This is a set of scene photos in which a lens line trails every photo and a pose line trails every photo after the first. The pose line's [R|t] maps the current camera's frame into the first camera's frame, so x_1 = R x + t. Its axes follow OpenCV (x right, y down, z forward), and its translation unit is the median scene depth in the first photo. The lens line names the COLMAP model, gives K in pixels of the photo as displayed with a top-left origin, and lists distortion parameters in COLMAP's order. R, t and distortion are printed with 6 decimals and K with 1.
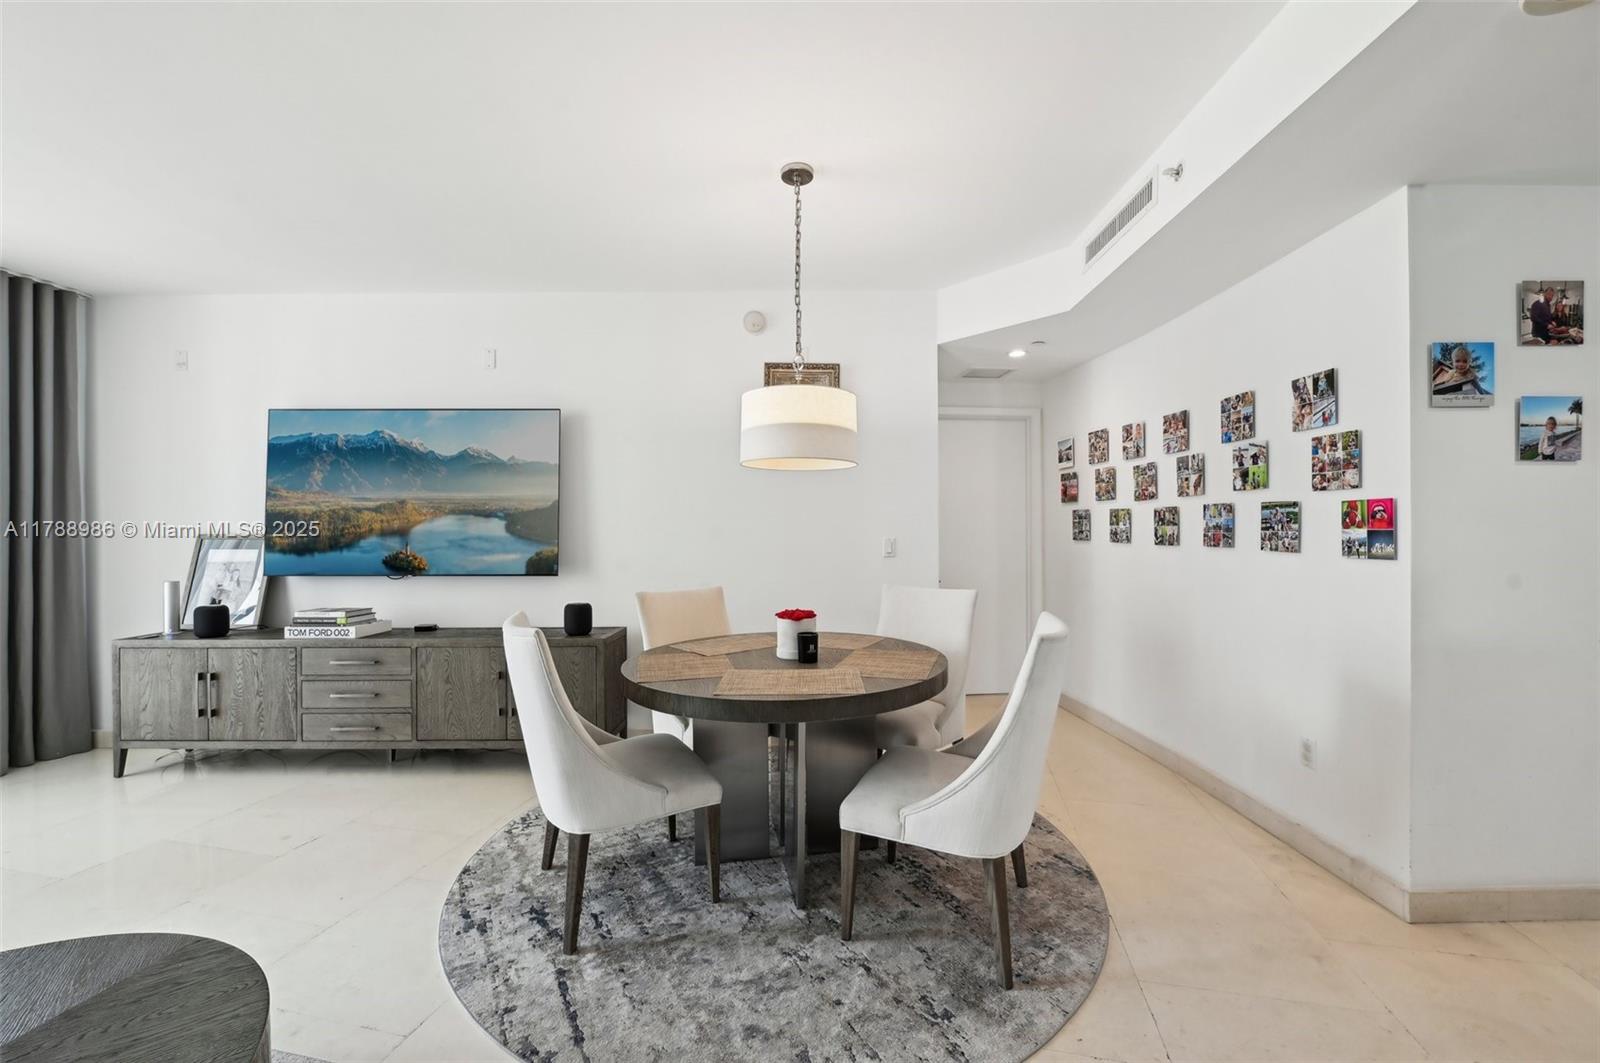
lens RADIAL K [[640.3, 0, 807.3], [0, 640.3, 531.0], [0, 0, 1]] dist [0.001911, -0.004136]
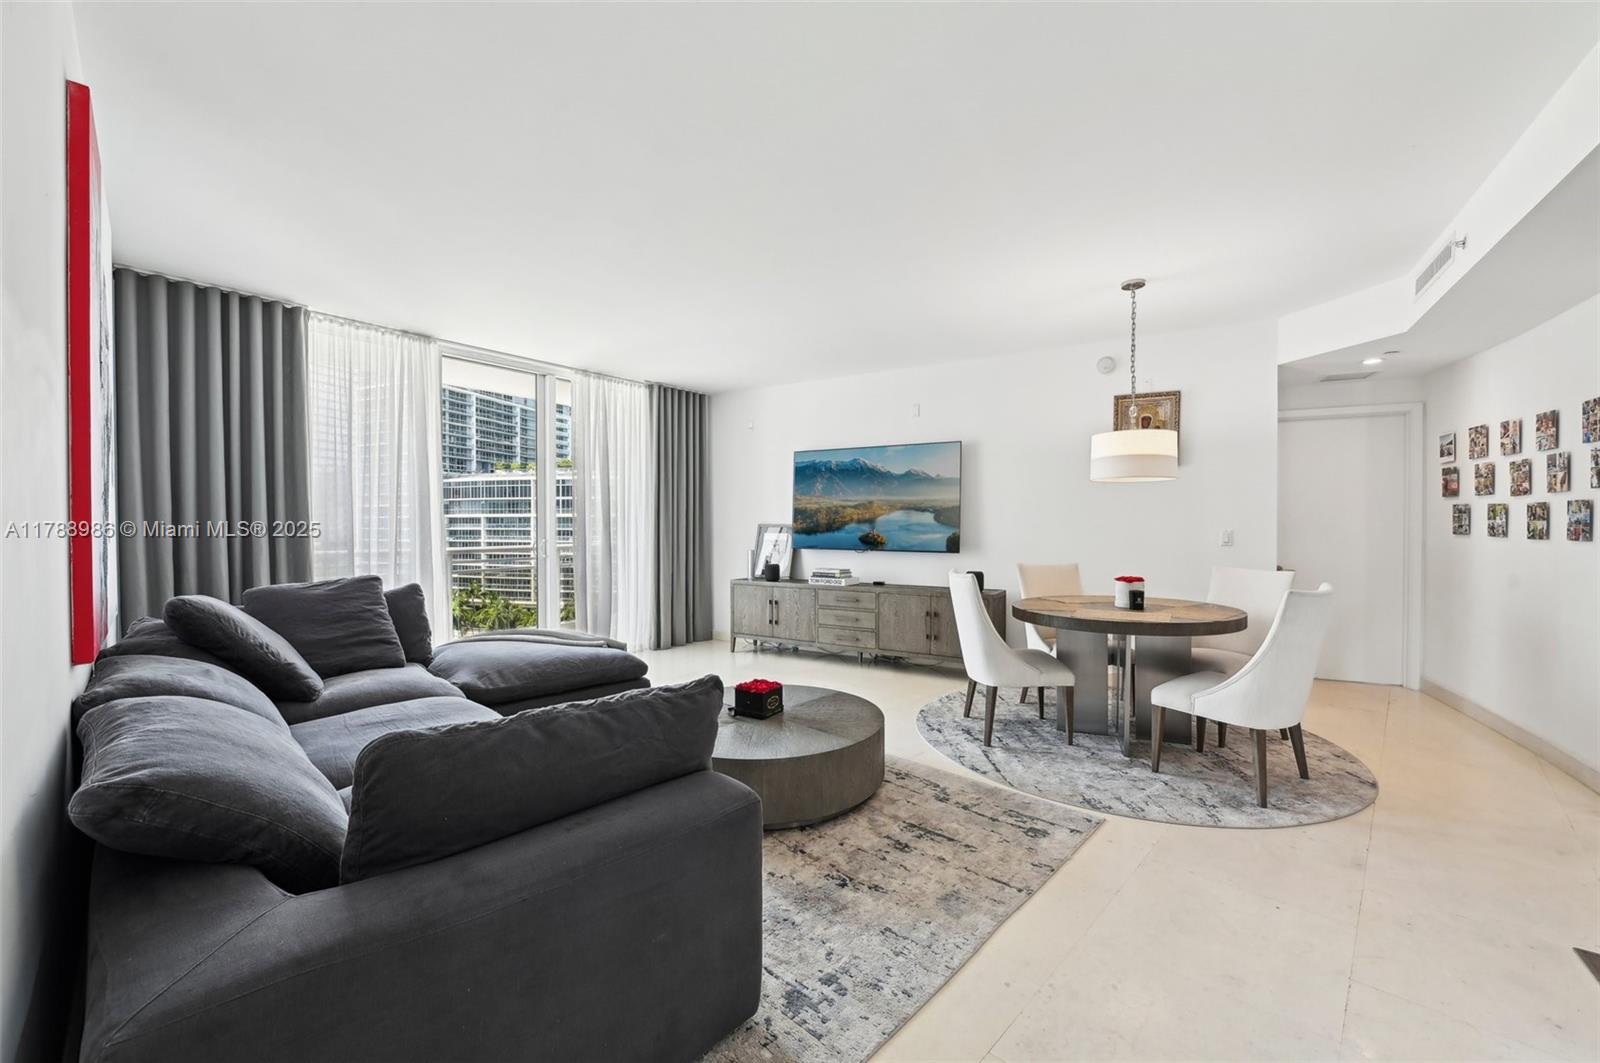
lens RADIAL K [[640.3, 0, 807.3], [0, 640.3, 531.0], [0, 0, 1]] dist [0.001911, -0.004136]
pose [[0.858771, 0.010756, -0.512246, 0.076854], [-0.004650, 0.999902, 0.013200, 0.000665], [0.512338, -0.008954, 0.858737, -0.511569]]
